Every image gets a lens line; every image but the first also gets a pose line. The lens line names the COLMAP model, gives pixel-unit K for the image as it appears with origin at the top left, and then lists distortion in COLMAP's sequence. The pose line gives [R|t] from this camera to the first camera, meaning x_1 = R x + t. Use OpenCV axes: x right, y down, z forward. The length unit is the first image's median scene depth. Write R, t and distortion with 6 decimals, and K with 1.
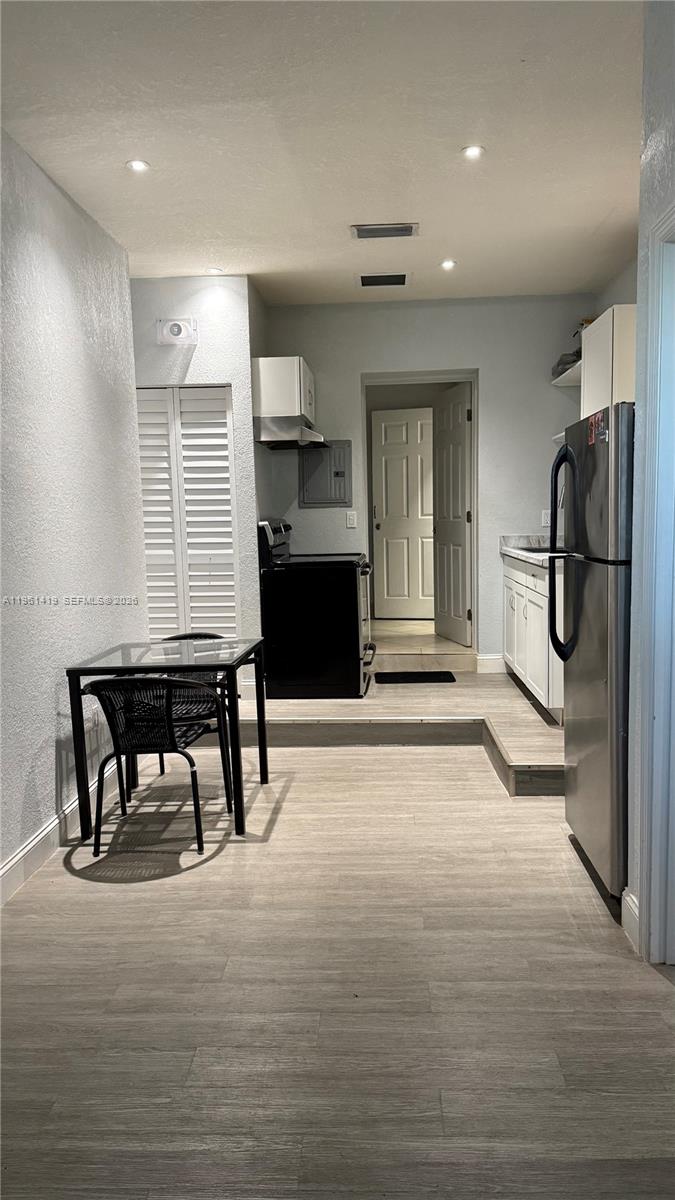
lens RADIAL K [[826.5, 0, 341.0], [0, 826.5, 608.5], [0, 0, 1]] dist [0.103485, -0.187827]
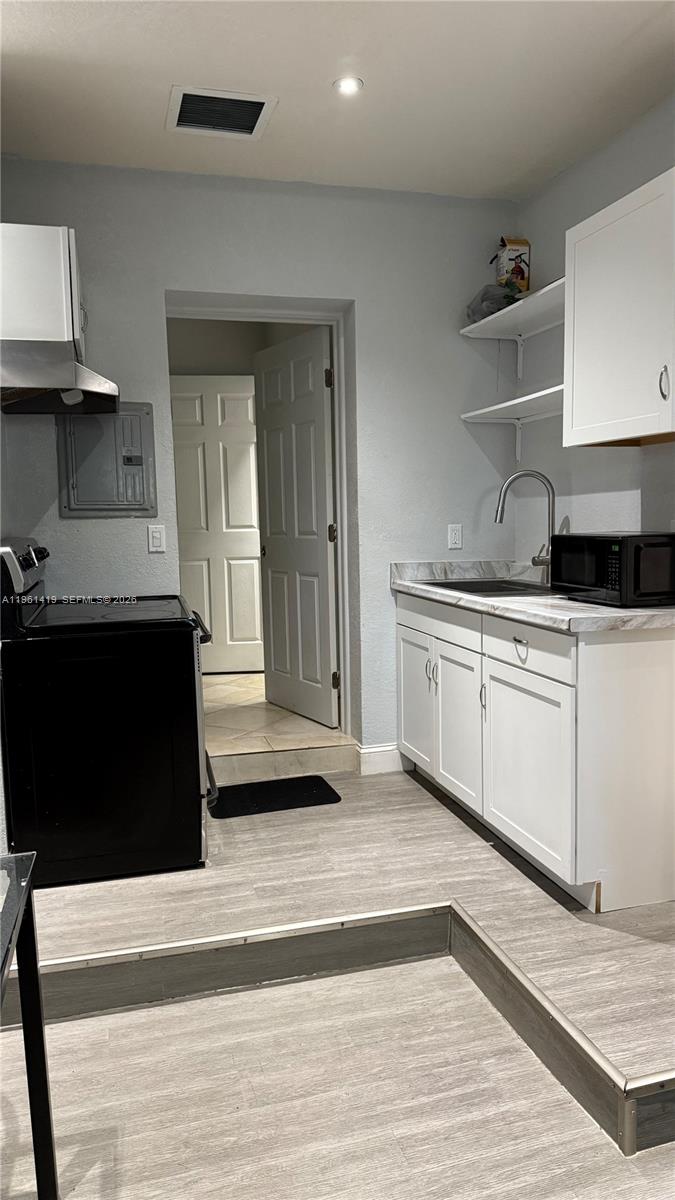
lens RADIAL K [[826.5, 0, 341.0], [0, 826.5, 608.5], [0, 0, 1]] dist [0.103485, -0.187827]
pose [[0.946220, -0.031267, 0.322009, -0.056406], [0.033026, 0.999454, 0.000001, -0.054225], [-0.321833, 0.010634, 0.946737, 0.404774]]
